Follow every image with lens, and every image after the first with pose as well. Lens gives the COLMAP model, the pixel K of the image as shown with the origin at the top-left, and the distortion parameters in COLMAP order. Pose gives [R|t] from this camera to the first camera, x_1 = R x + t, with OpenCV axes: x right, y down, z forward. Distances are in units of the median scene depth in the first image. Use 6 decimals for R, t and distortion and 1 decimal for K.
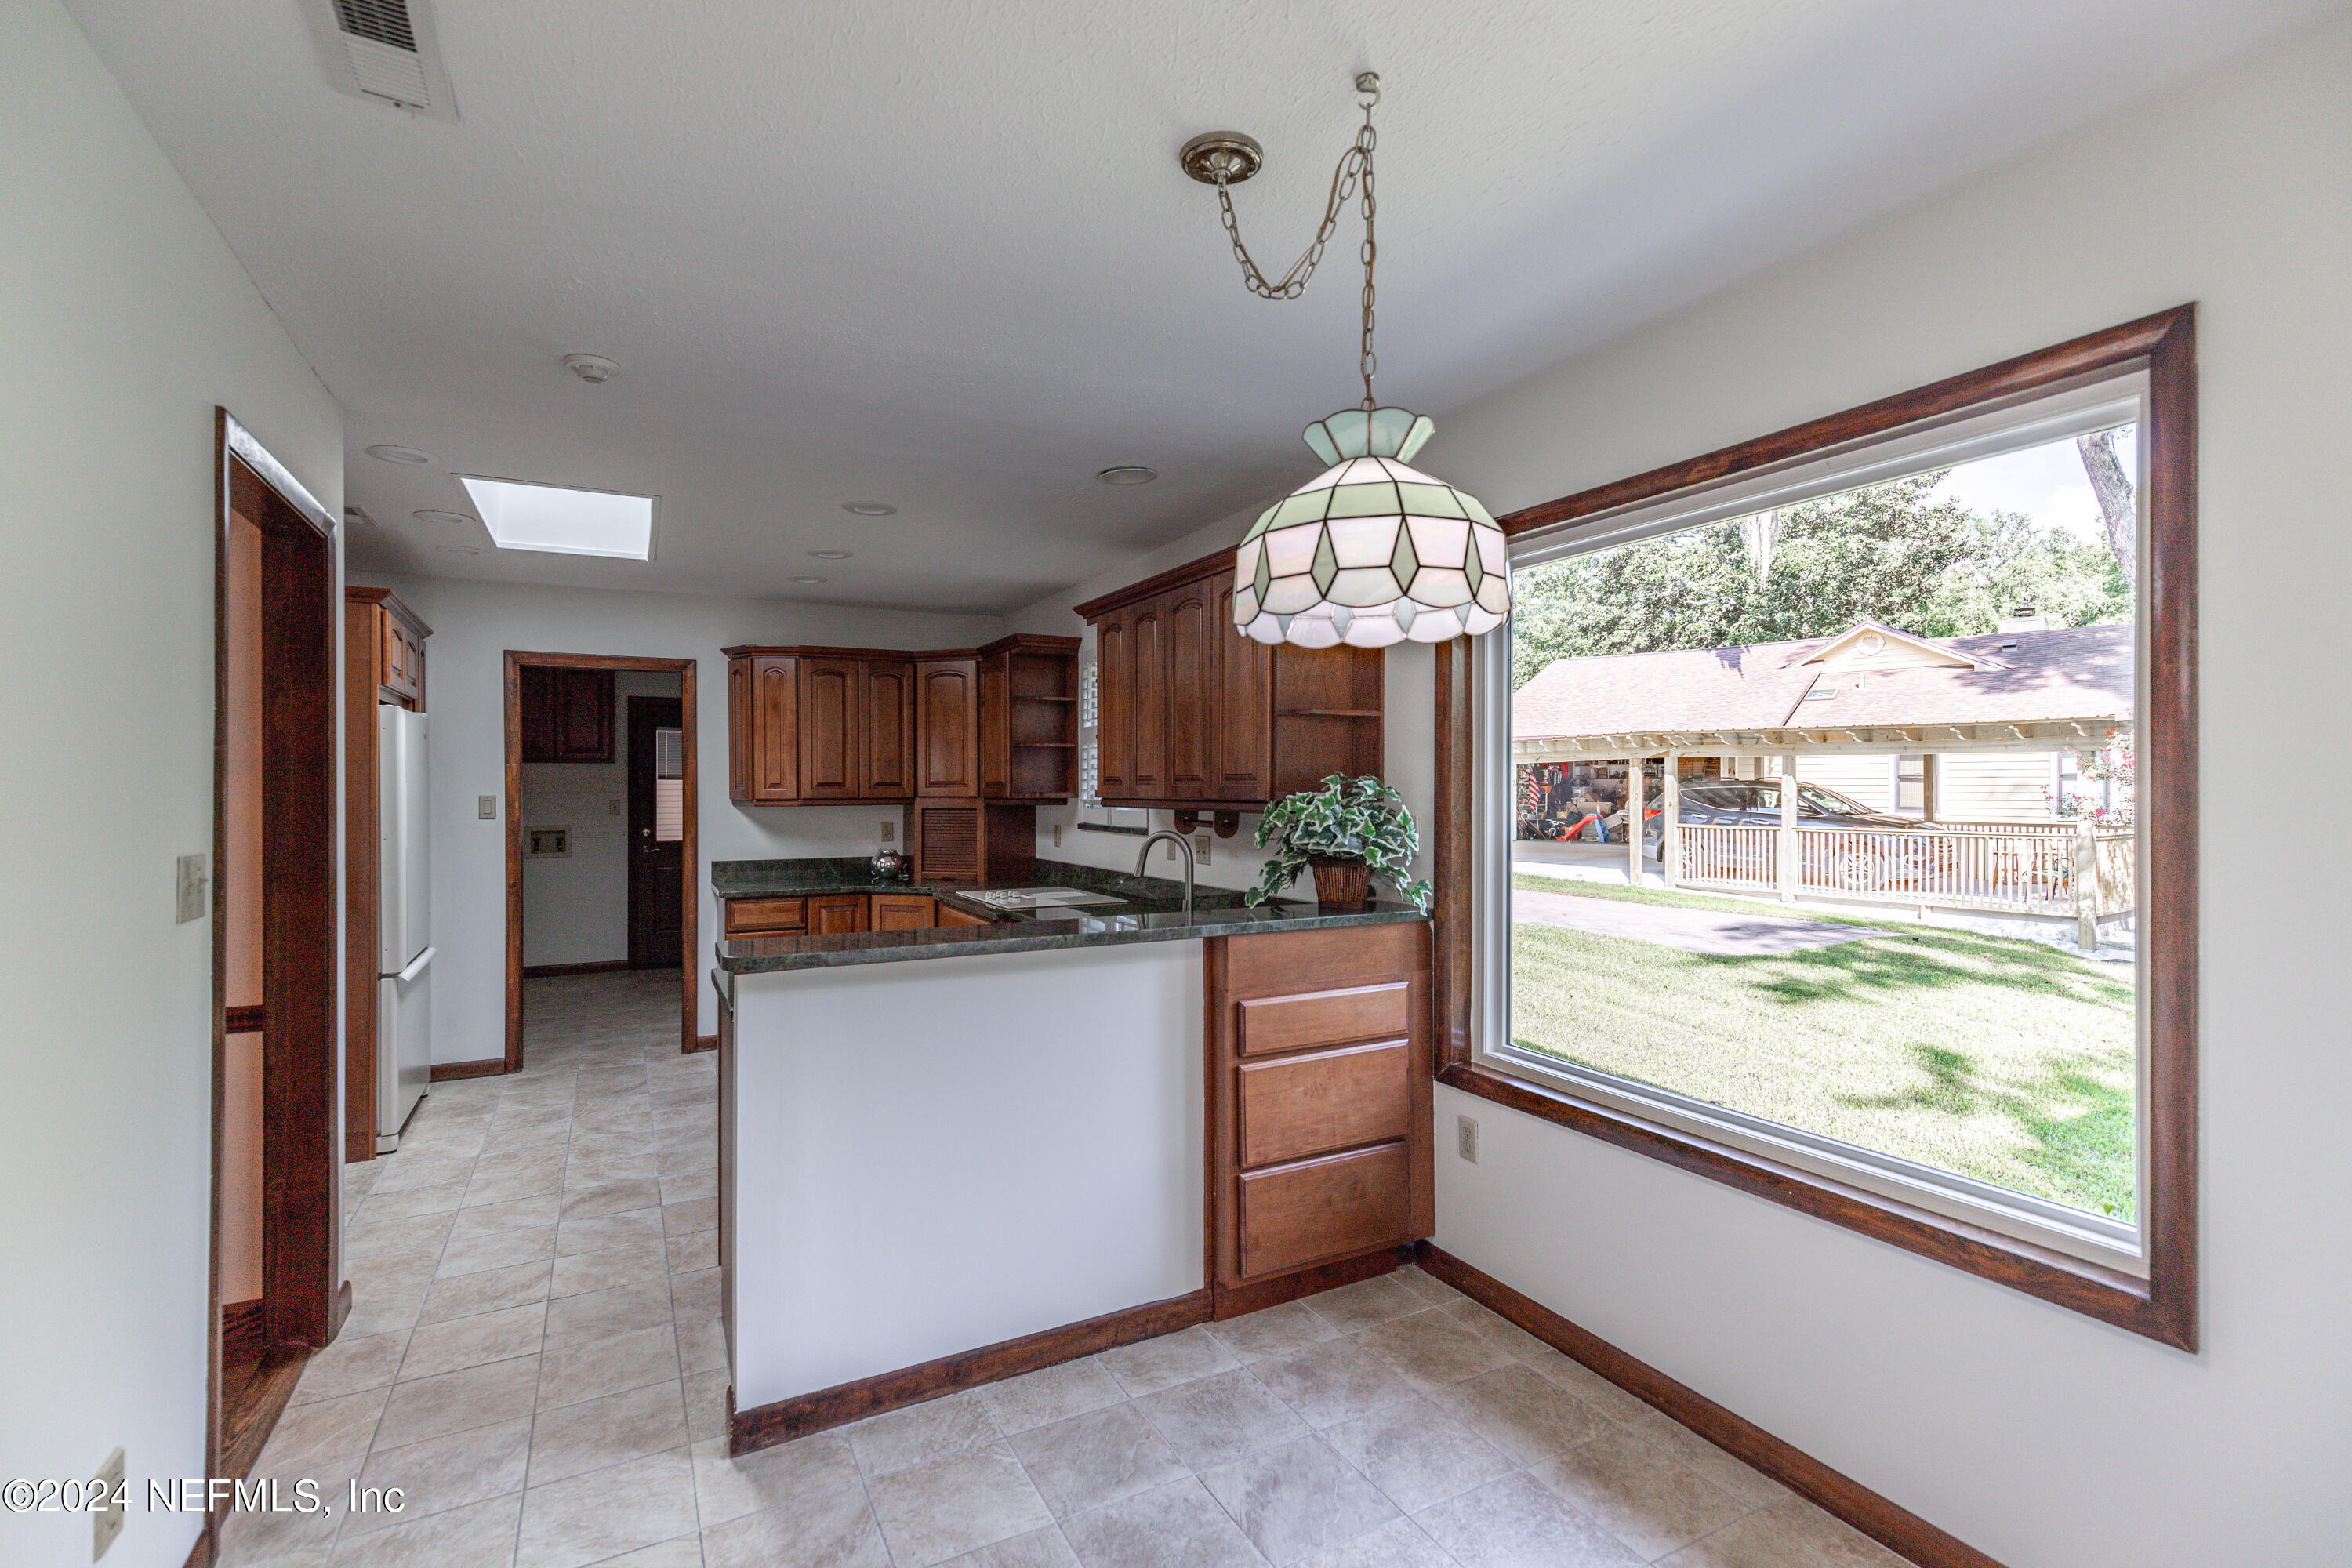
lens RADIAL K [[1054.5, 0, 1218.9], [0, 1054.5, 786.9], [0, 0, 1]] dist [0.013432, -0.002758]
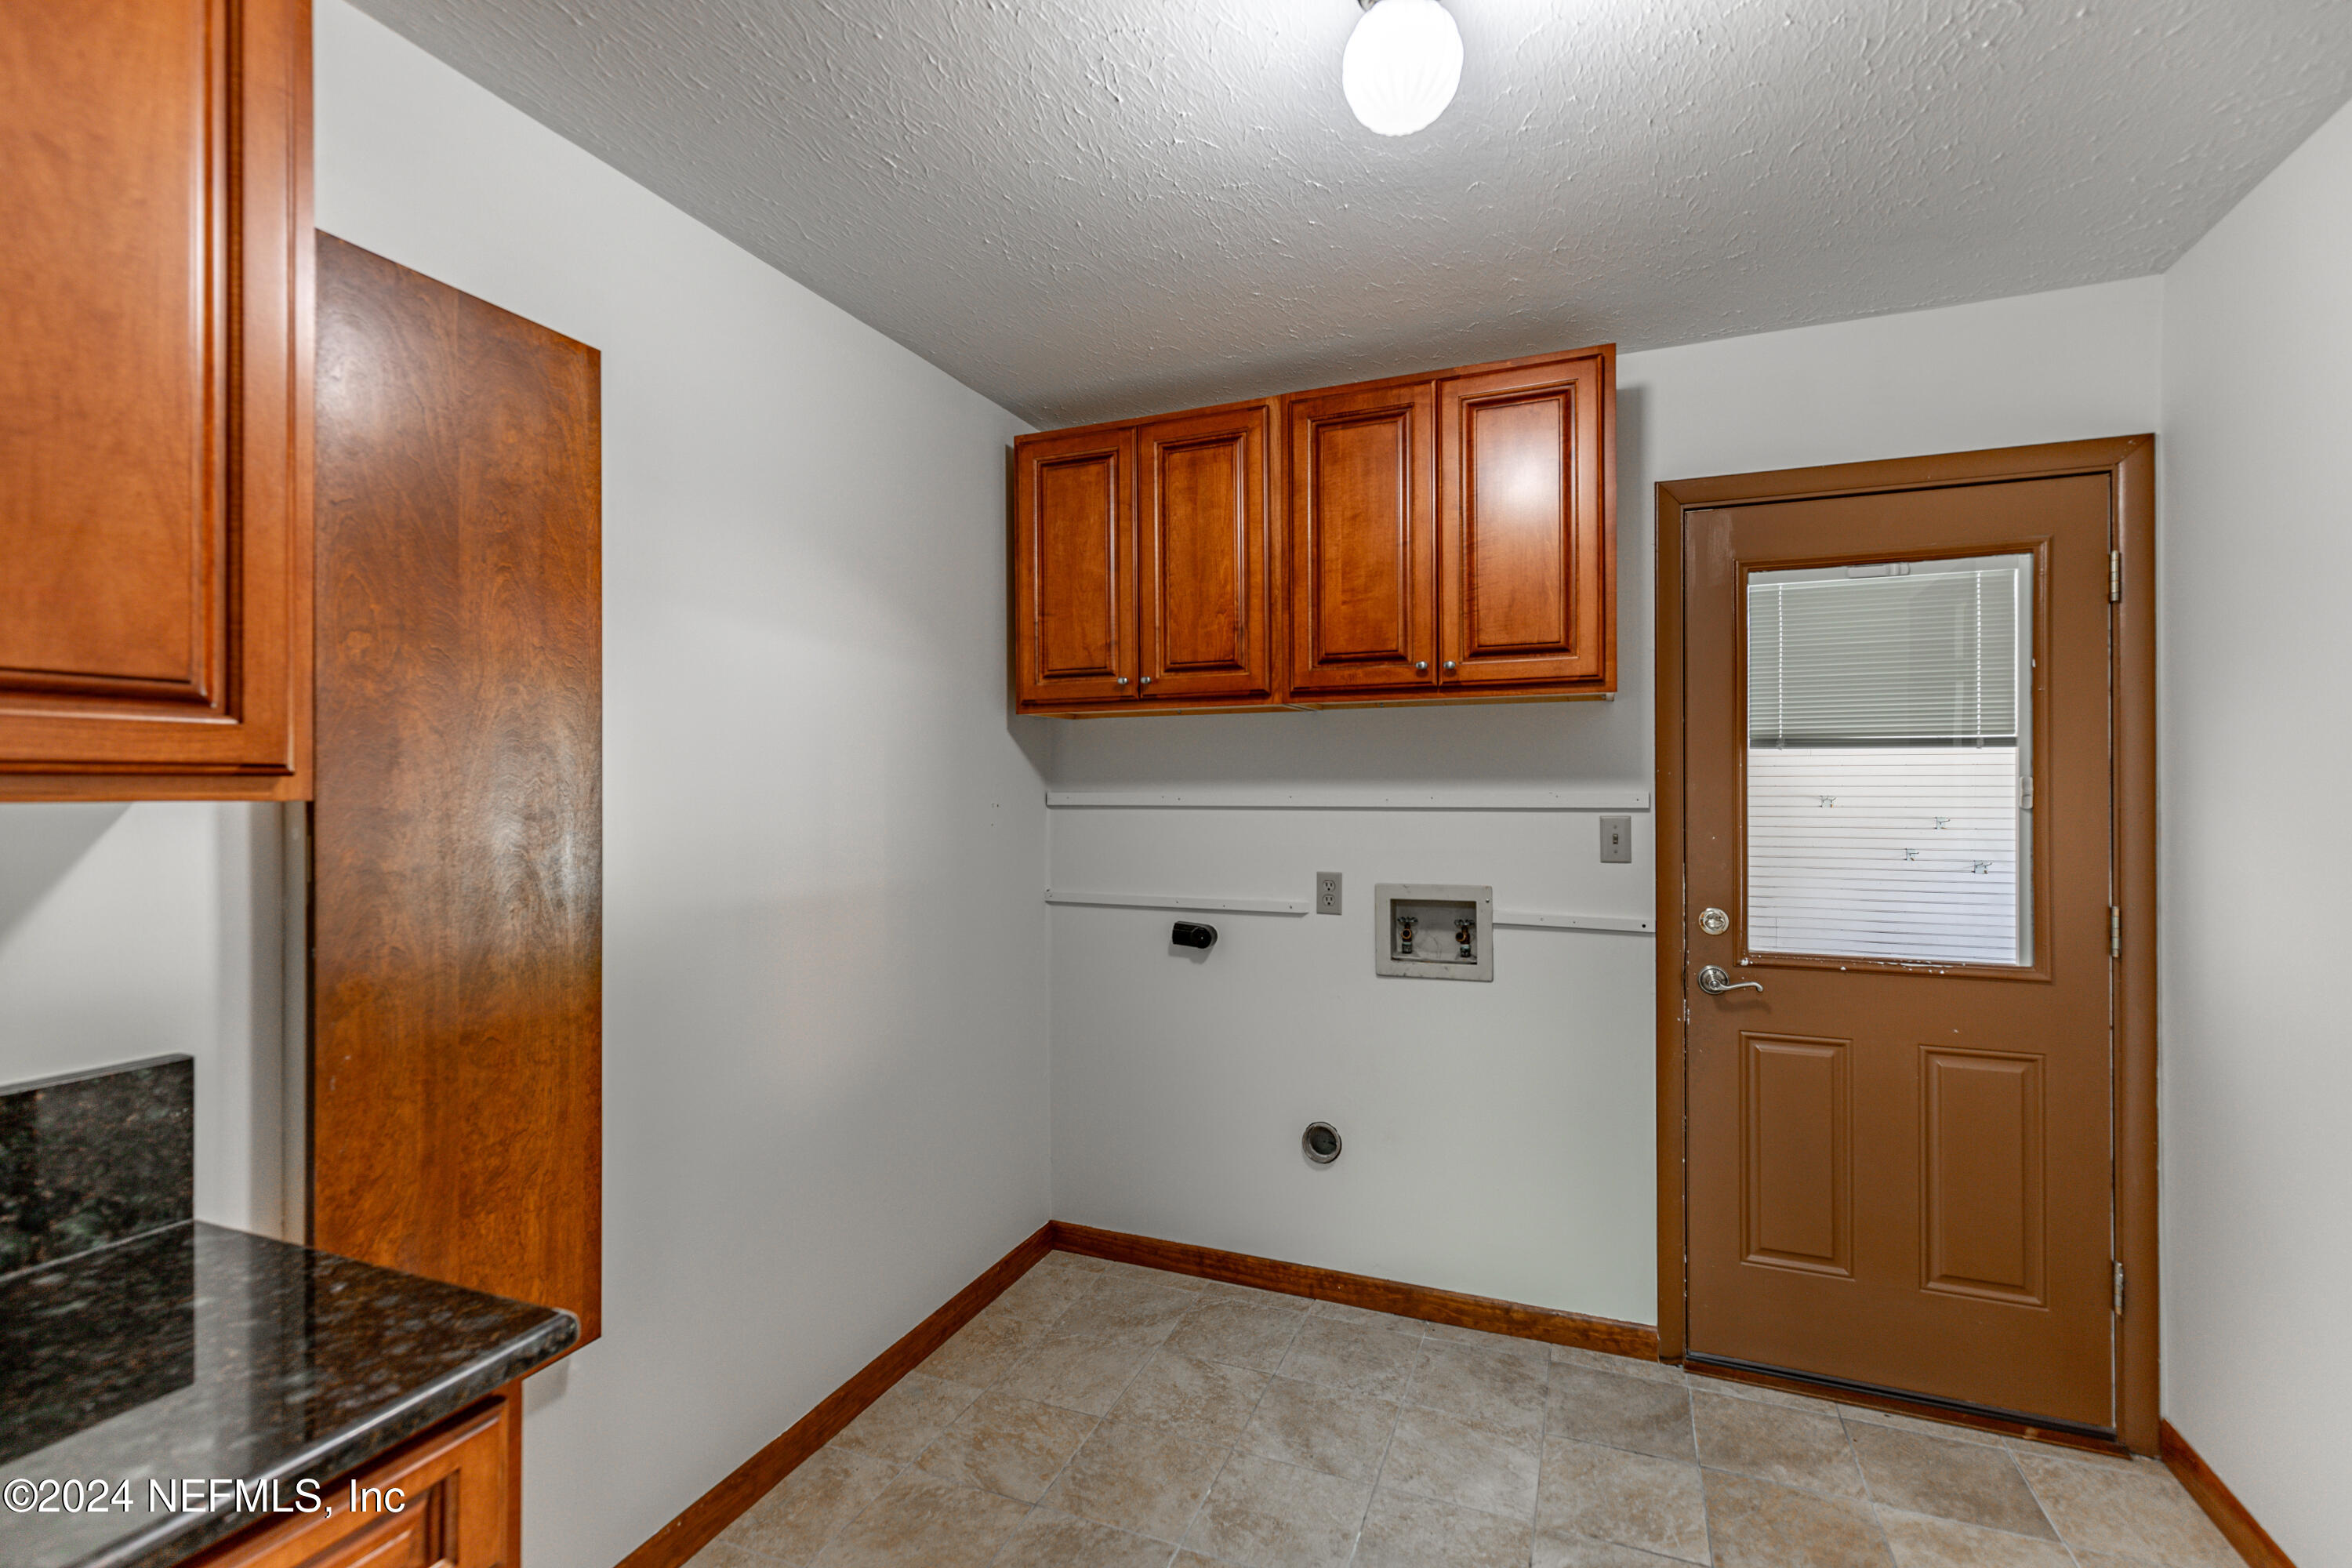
lens RADIAL K [[1054.5, 0, 1176.8], [0, 1054.5, 768.9], [0, 0, 1]] dist [0.013432, -0.002758]
pose [[0.608611, -0.007074, -0.793437, -0.556233], [0.001430, 0.999968, -0.007818, 0.001688], [0.793467, 0.003623, 0.608602, 0.978549]]
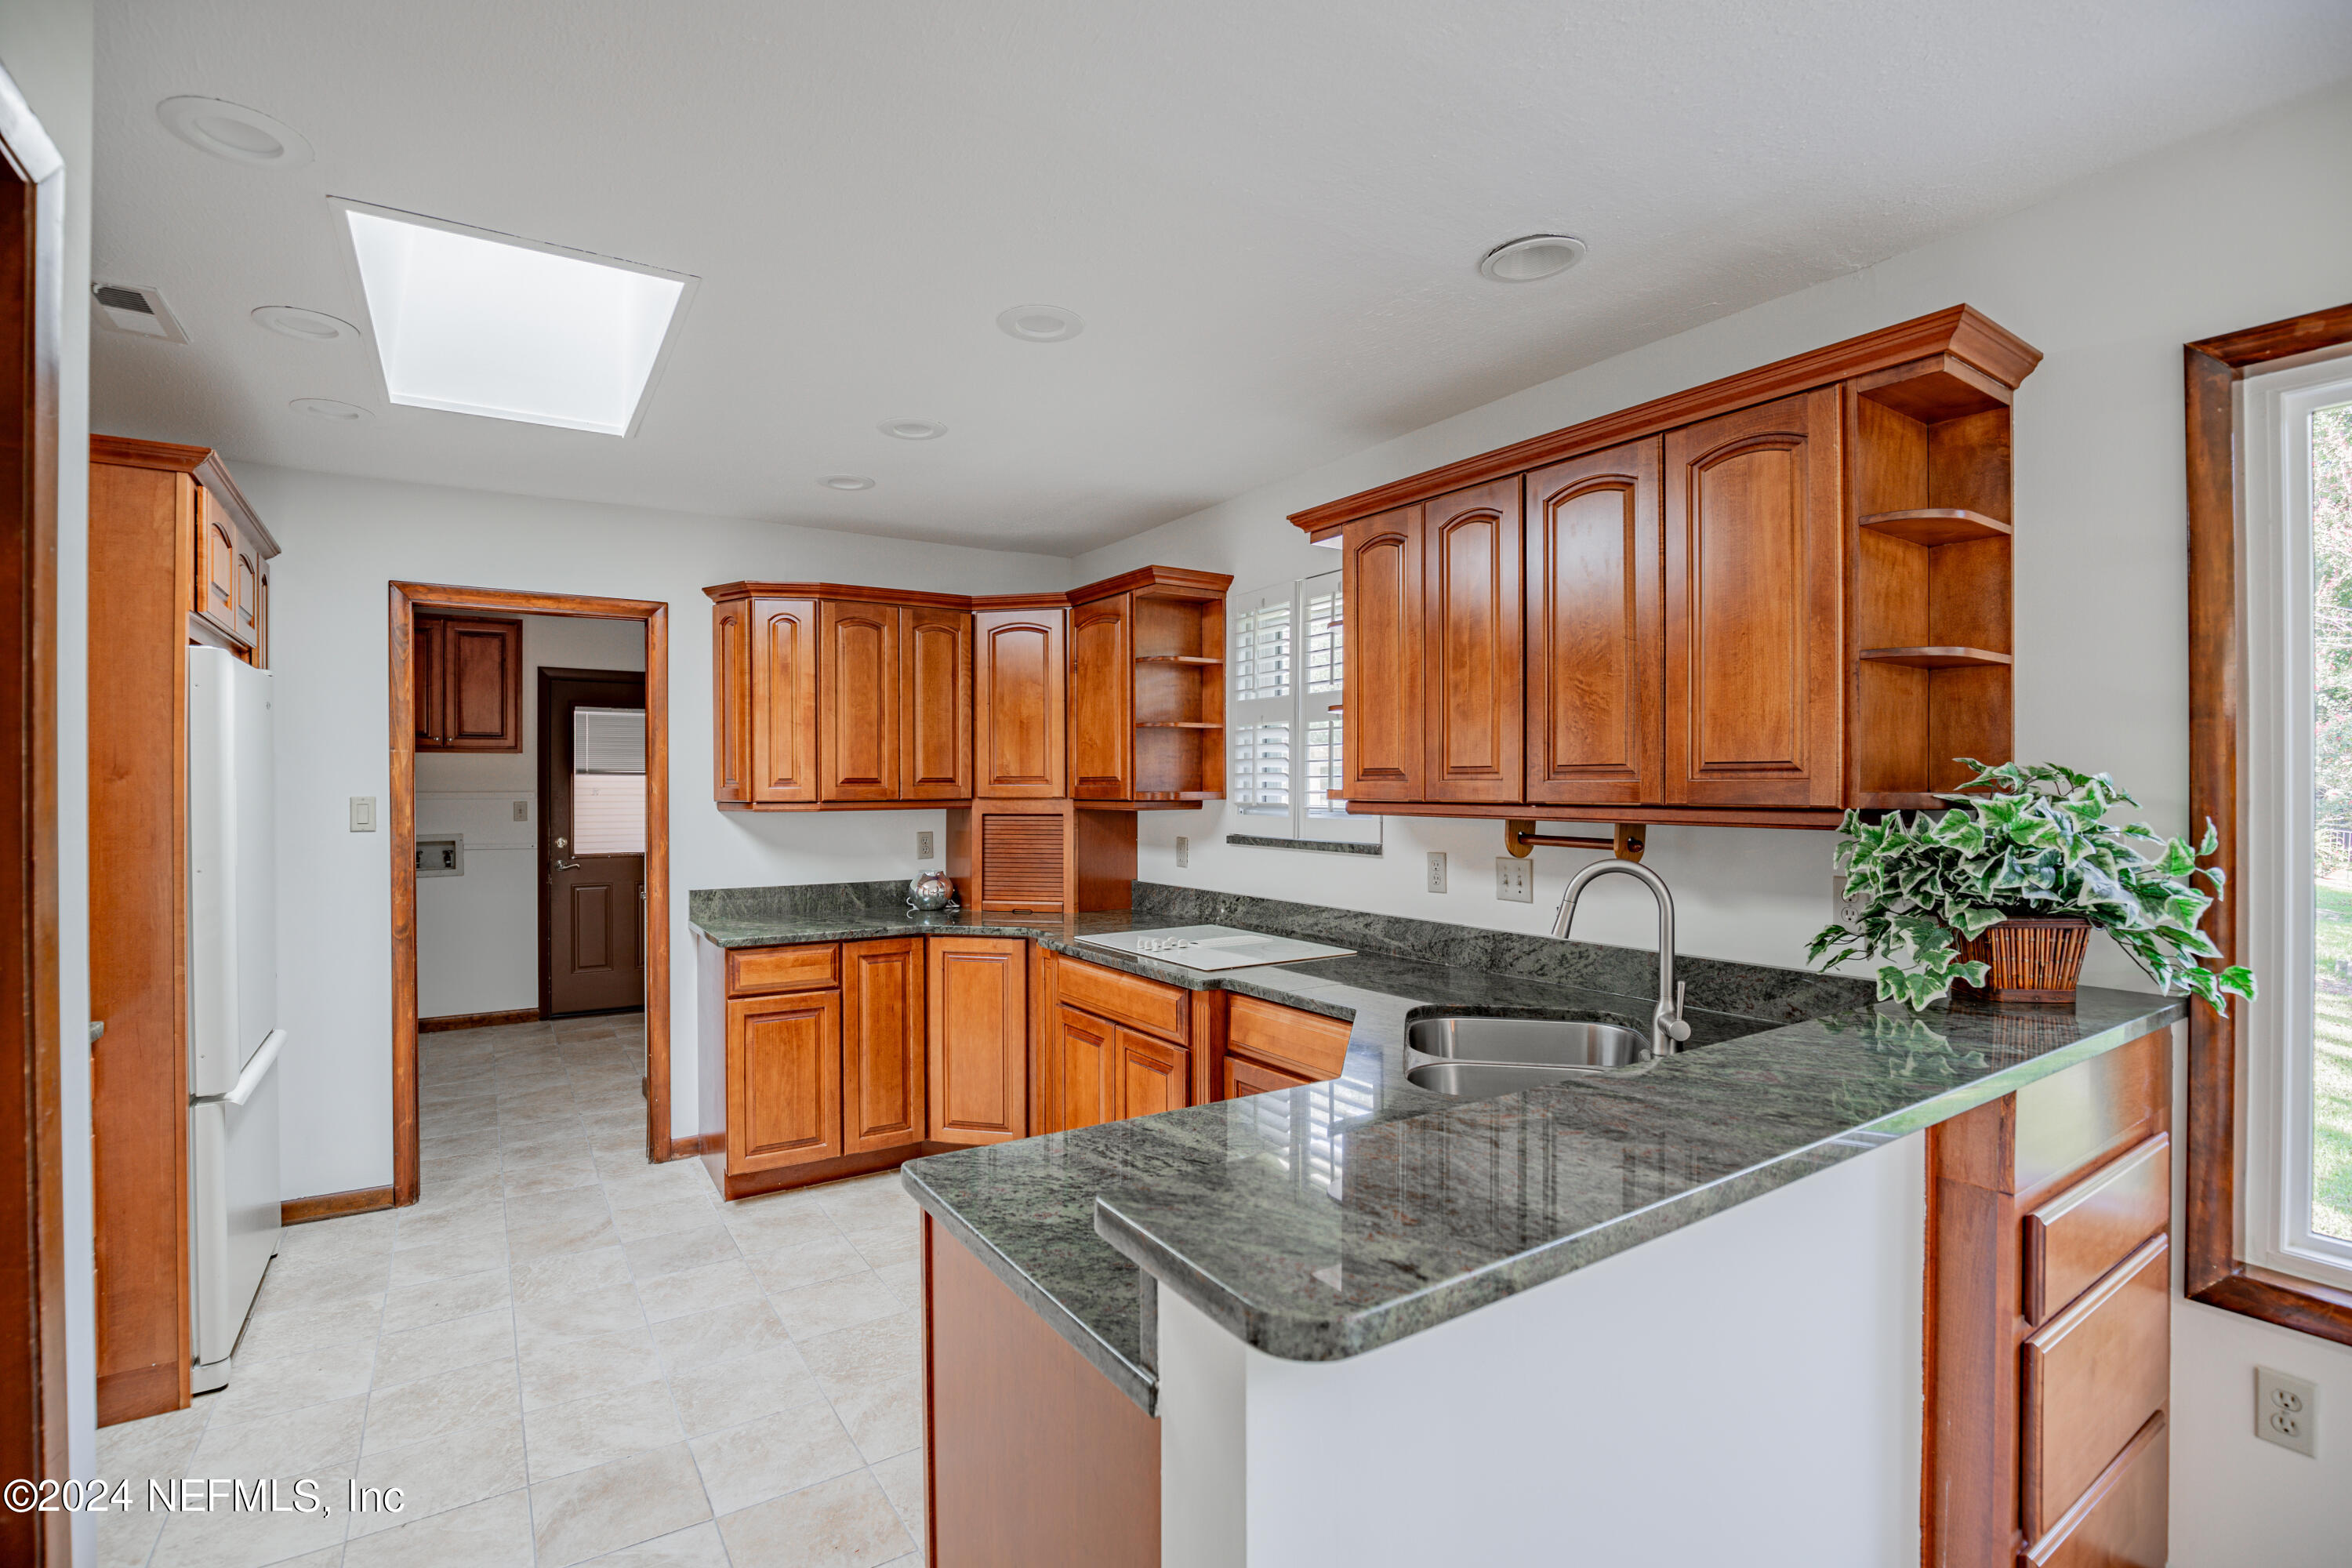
lens RADIAL K [[1054.5, 0, 1144.6], [0, 1054.5, 793.5], [0, 0, 1]] dist [0.013432, -0.002758]
pose [[0.998491, -0.000697, 0.054908, -0.221878], [0.000207, 0.999960, 0.008930, -0.000008], [-0.054912, -0.008905, 0.998452, 0.287140]]
